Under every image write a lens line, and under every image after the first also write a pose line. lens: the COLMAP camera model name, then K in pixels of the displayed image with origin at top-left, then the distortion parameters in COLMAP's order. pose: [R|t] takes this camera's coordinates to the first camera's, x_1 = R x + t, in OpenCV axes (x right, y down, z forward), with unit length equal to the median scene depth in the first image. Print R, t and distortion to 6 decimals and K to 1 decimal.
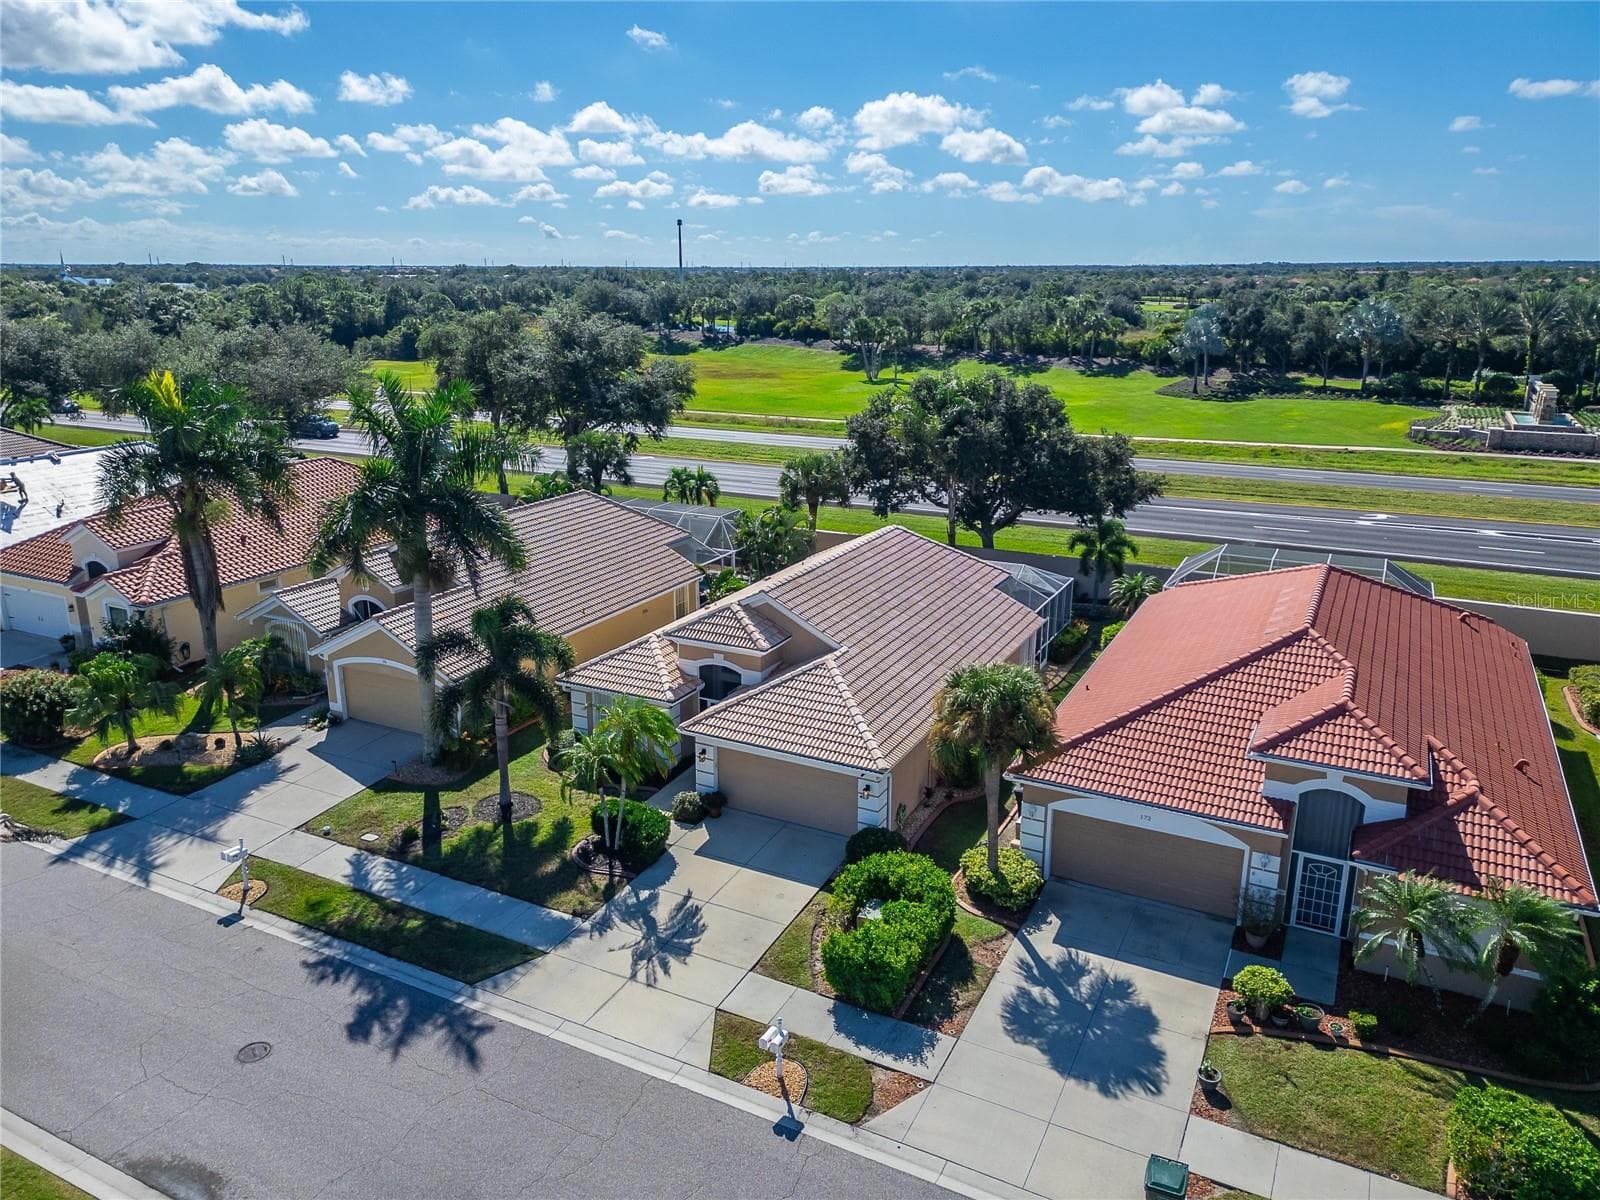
lens RADIAL K [[1143.3, 0, 794.8], [0, 1143.3, 599.2], [0, 0, 1]] dist [0.077464, -0.074495]
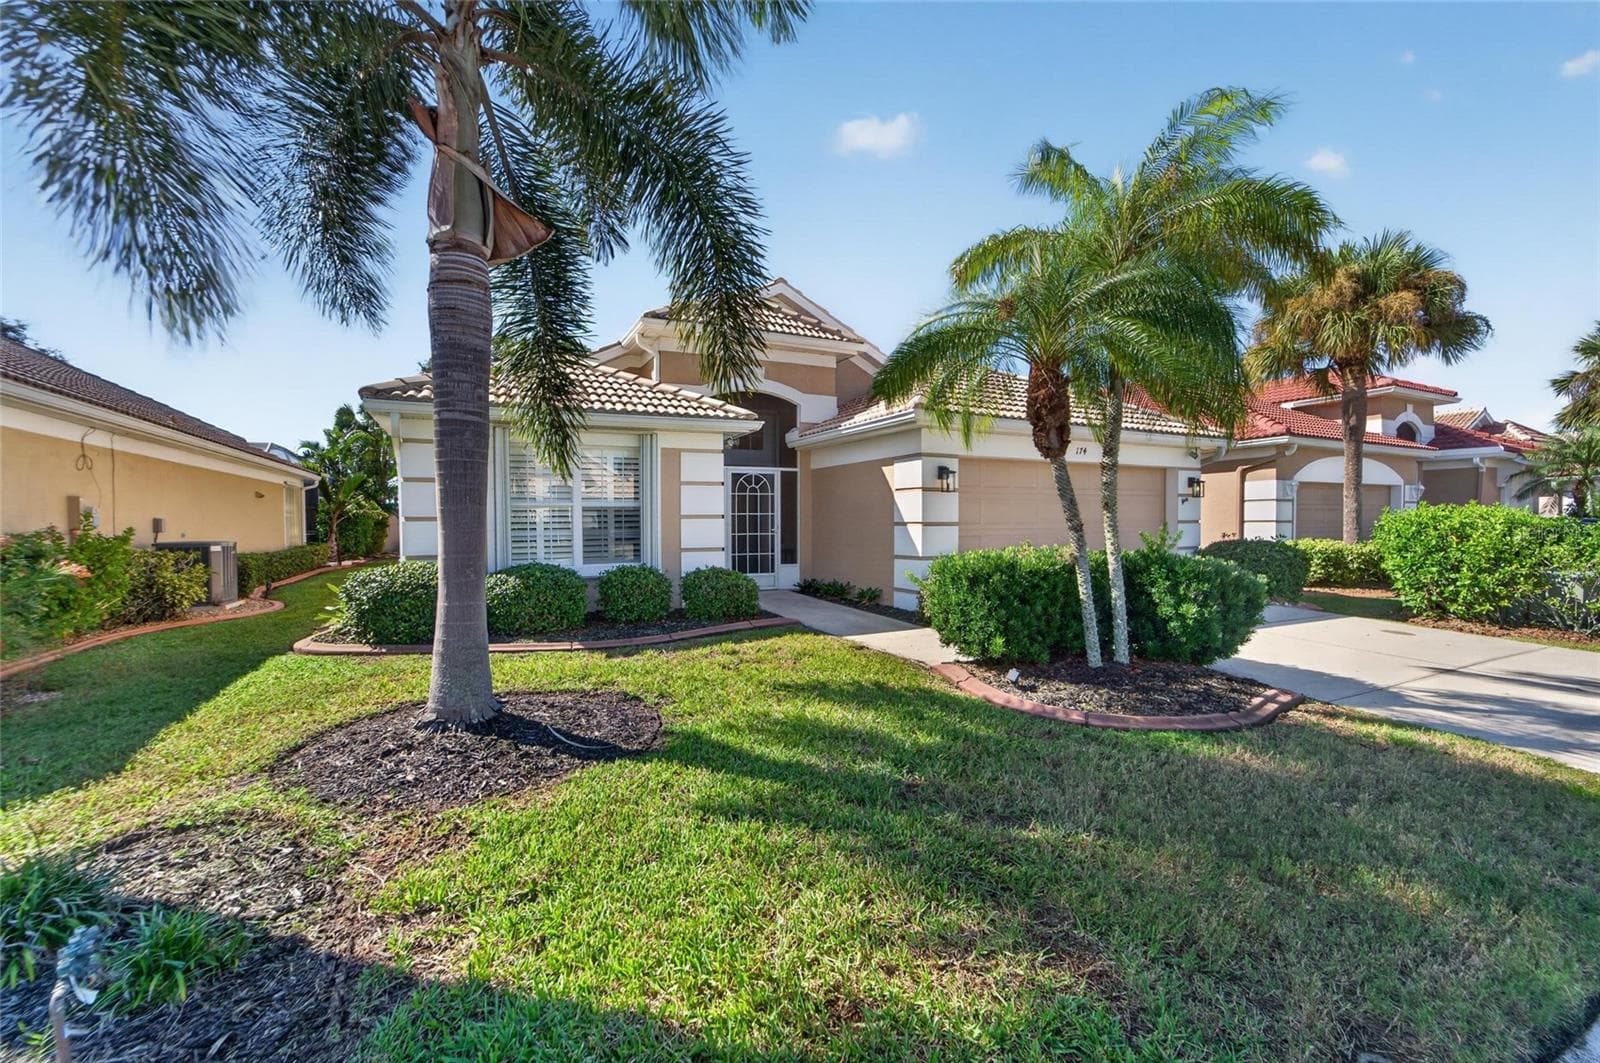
lens RADIAL K [[658.7, 0, 786.0], [0, 658.7, 538.4], [0, 0, 1]] dist [-0.017250, 0.019191]
pose [[0.585251, -0.021482, 0.810568, -0.308655], [0.227420, 0.963875, -0.138658, 0.171810], [-0.778307, 0.265489, 0.568994, 0.868532]]
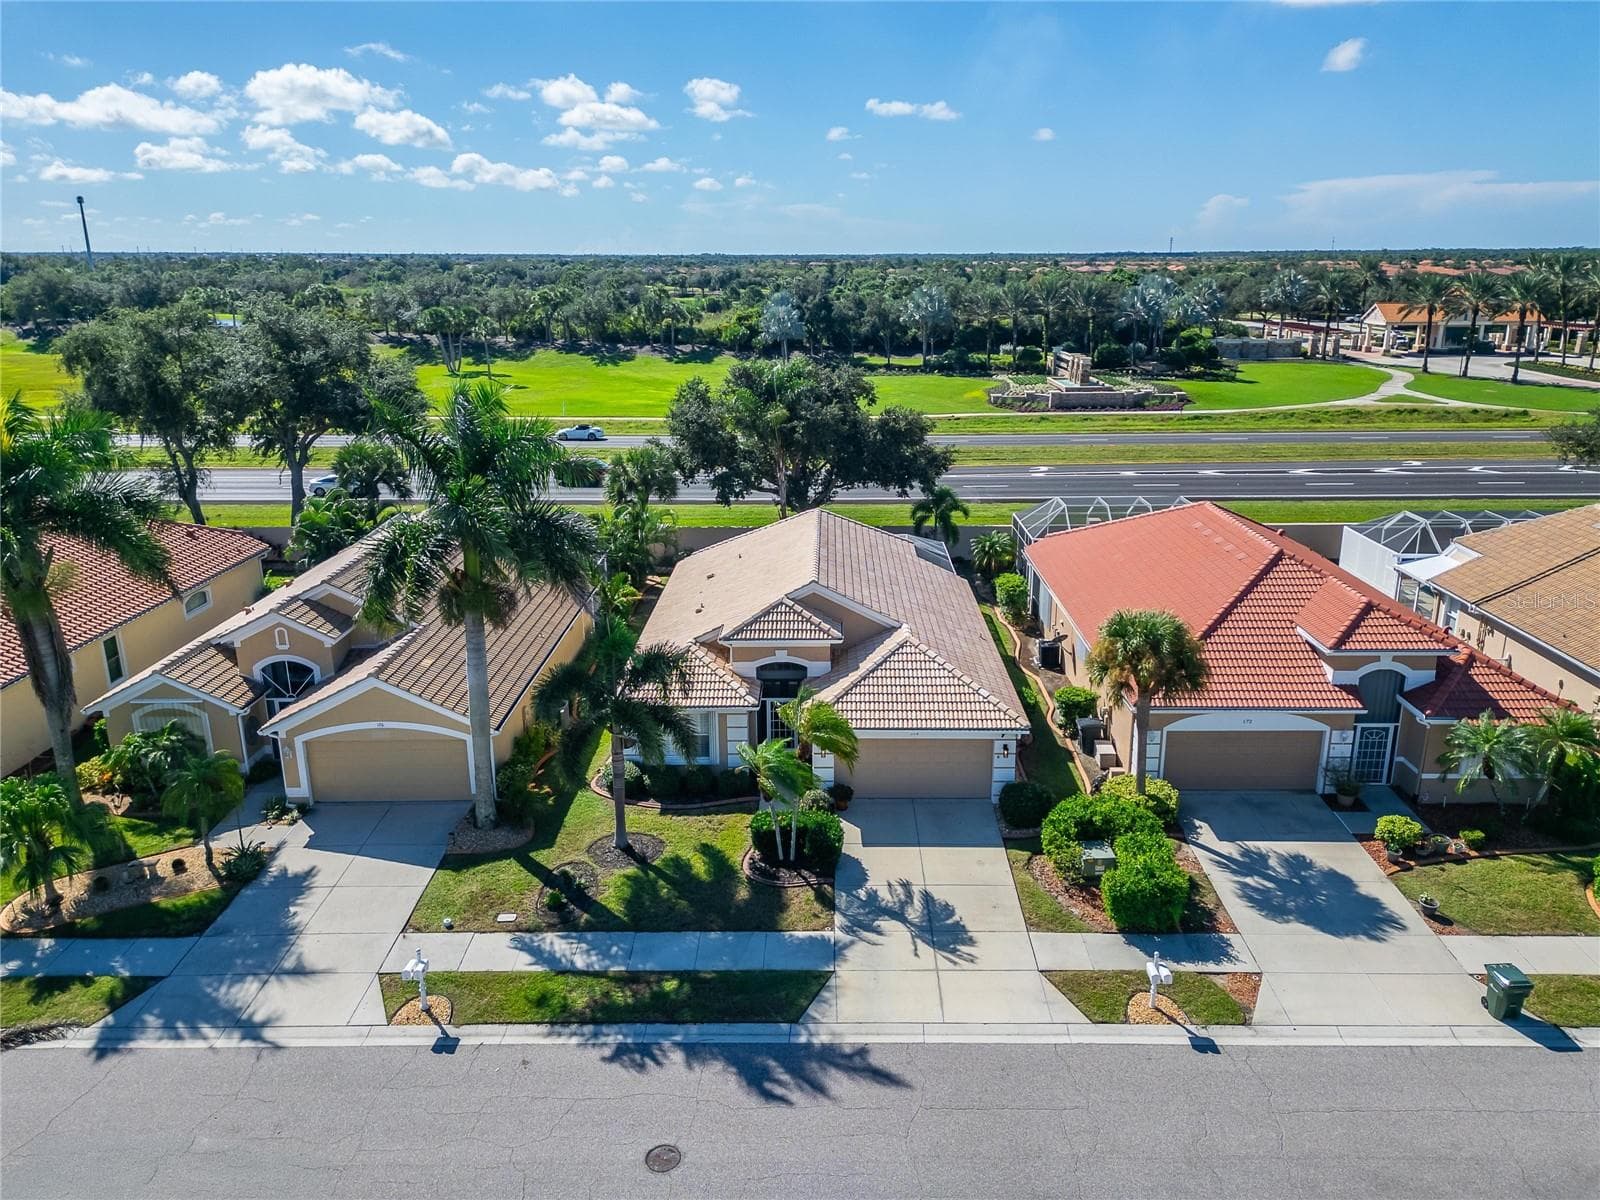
lens RADIAL K [[1132.7, 0, 833.8], [0, 1132.7, 592.4], [0, 0, 1]] dist [0.082813, -0.079359]
pose [[0.885223, -0.132596, 0.445869, -0.470197], [0.130079, 0.990835, 0.036403, -0.032326], [-0.446610, 0.025773, 0.894358, 0.110477]]
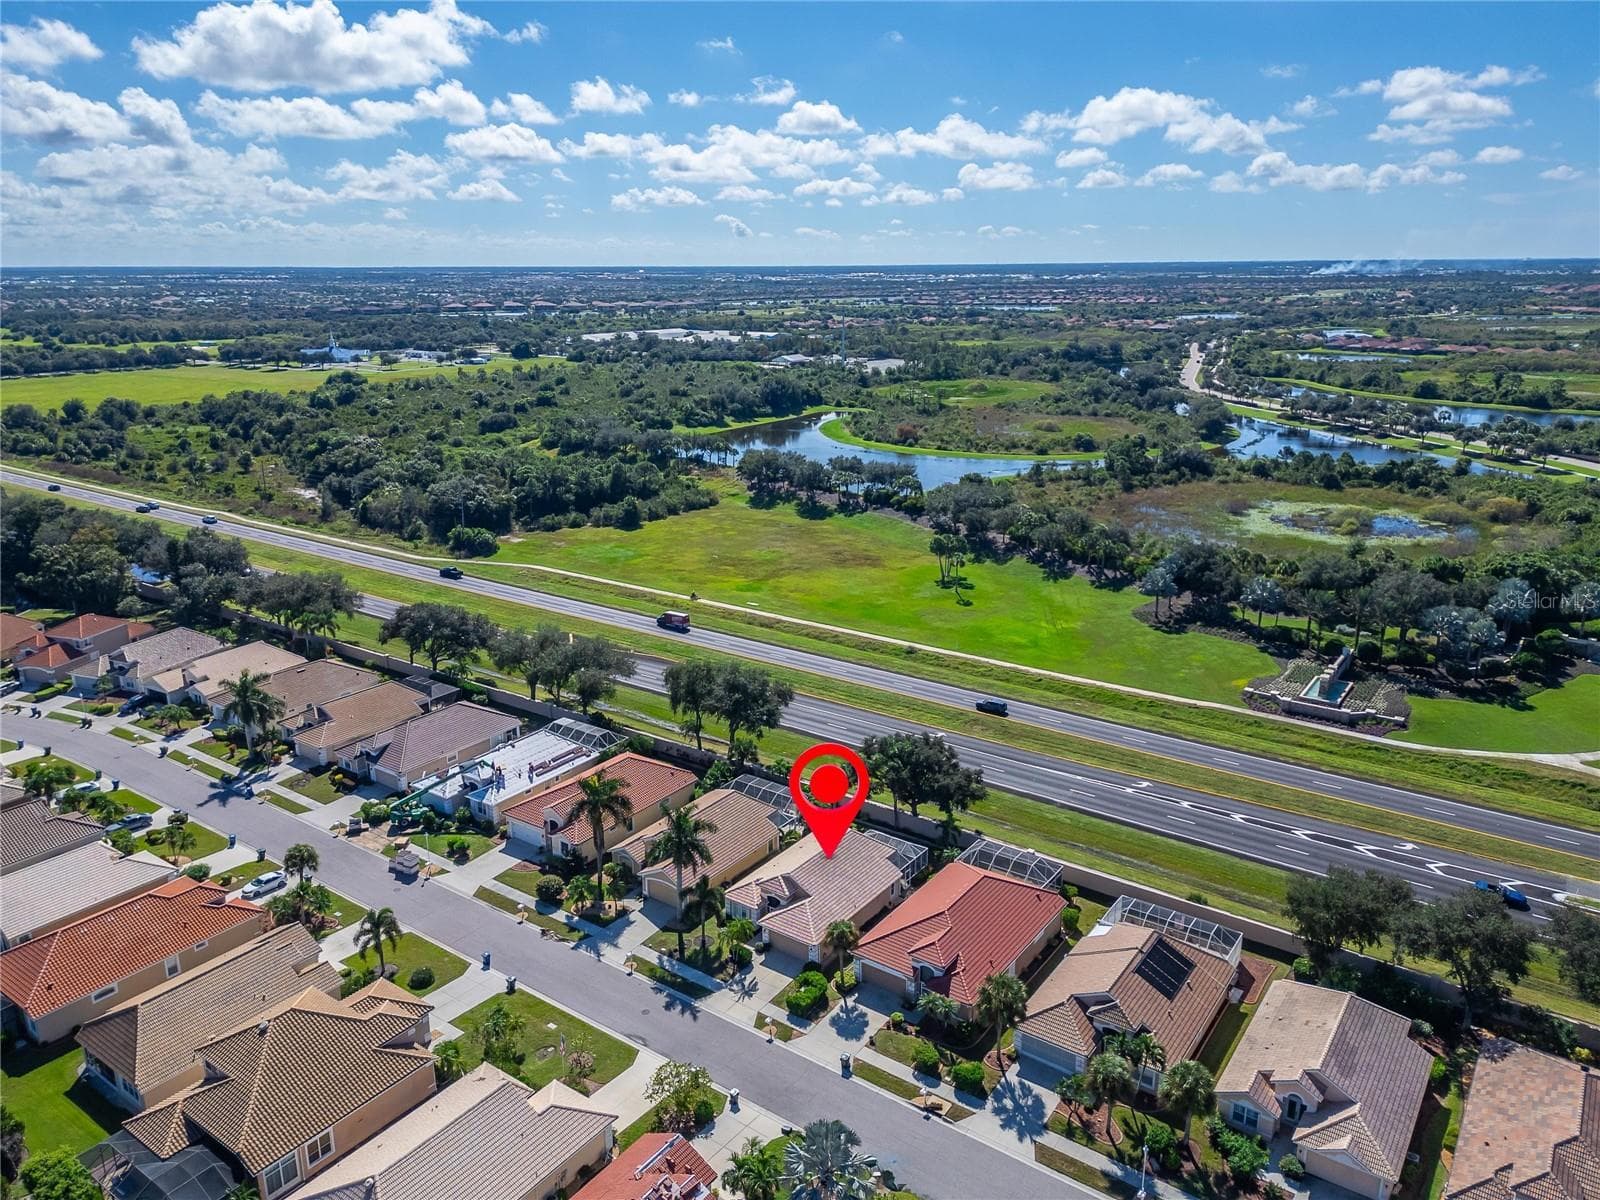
lens RADIAL K [[1143.3, 0, 794.8], [0, 1143.3, 599.2], [0, 0, 1]] dist [0.077464, -0.074495]
pose [[0.989171, 0.036171, -0.142242, 0.403320], [-0.036275, 0.999340, 0.001865, -0.755654], [0.142215, 0.003315, 0.989830, -2.047474]]
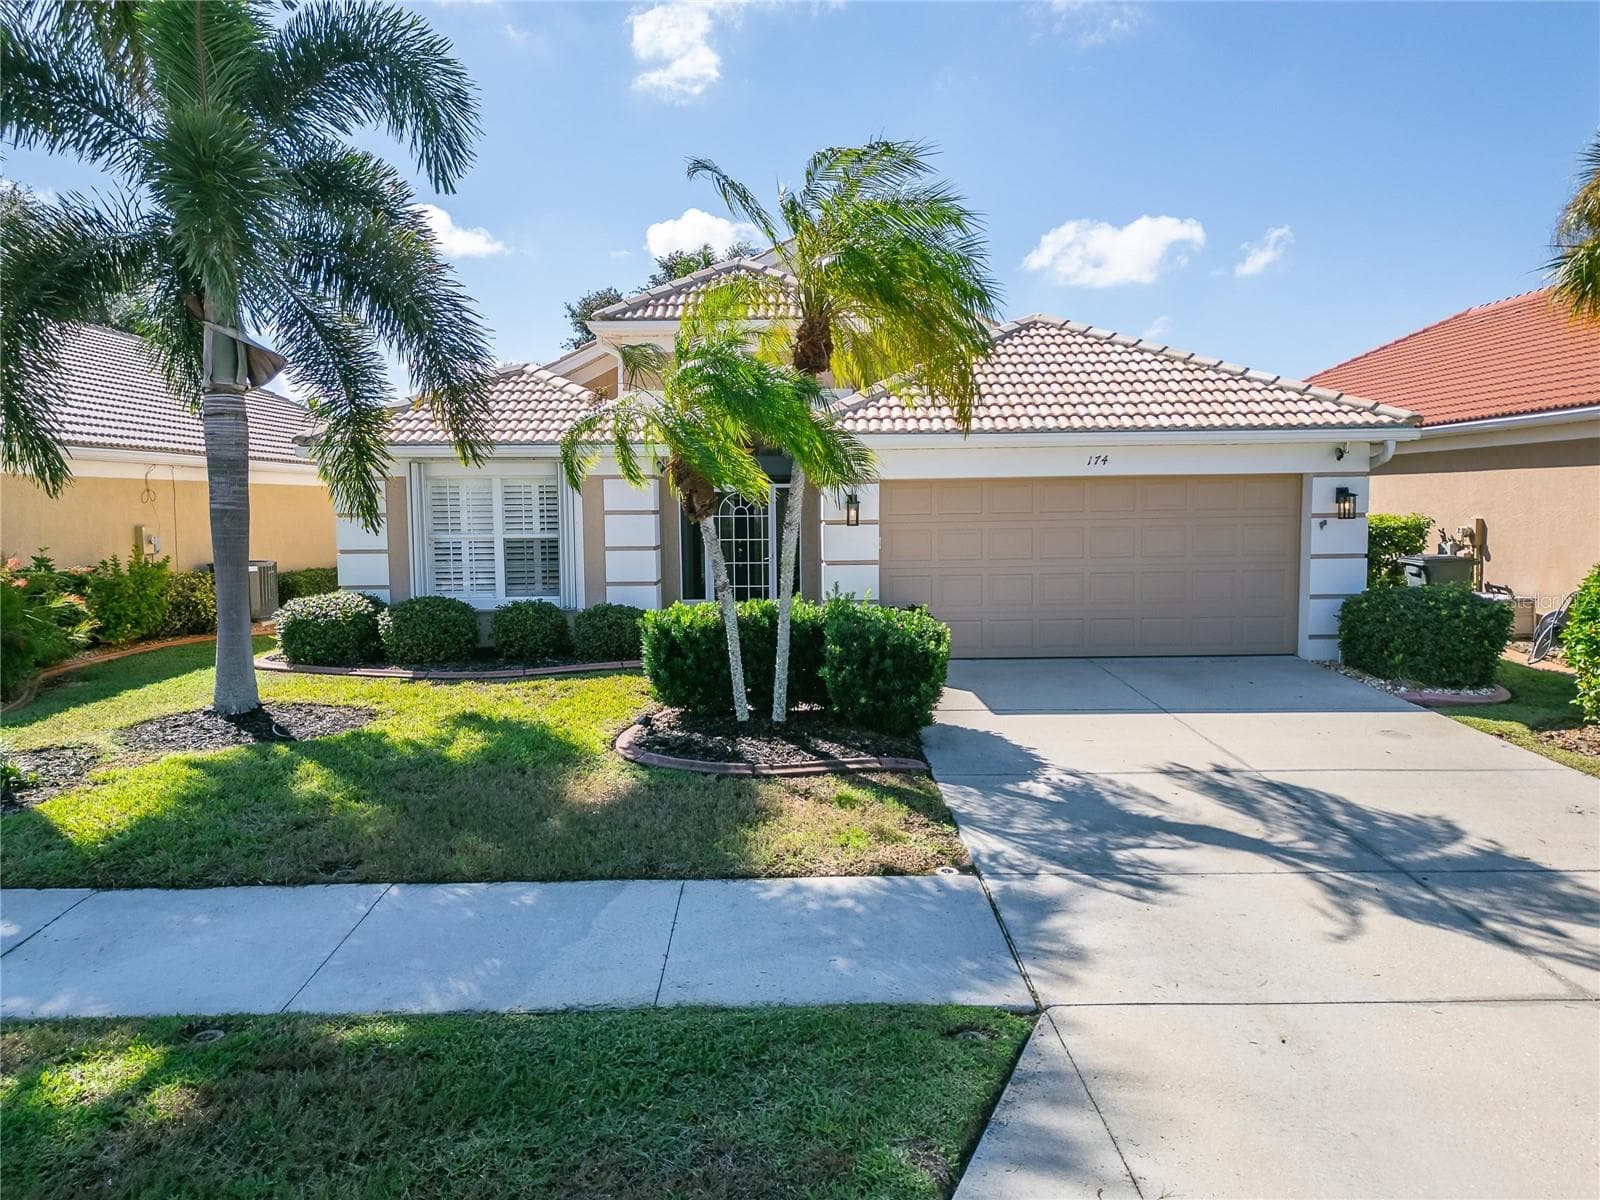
lens RADIAL K [[1120.6, 0, 795.8], [0, 1120.6, 603.7], [0, 0, 1]] dist [0.082211, -0.079821]
pose [[0.878453, -0.048750, 0.475335, -0.258190], [0.139058, 0.977807, -0.156706, 0.210451], [-0.457146, 0.203758, 0.865737, 0.670741]]
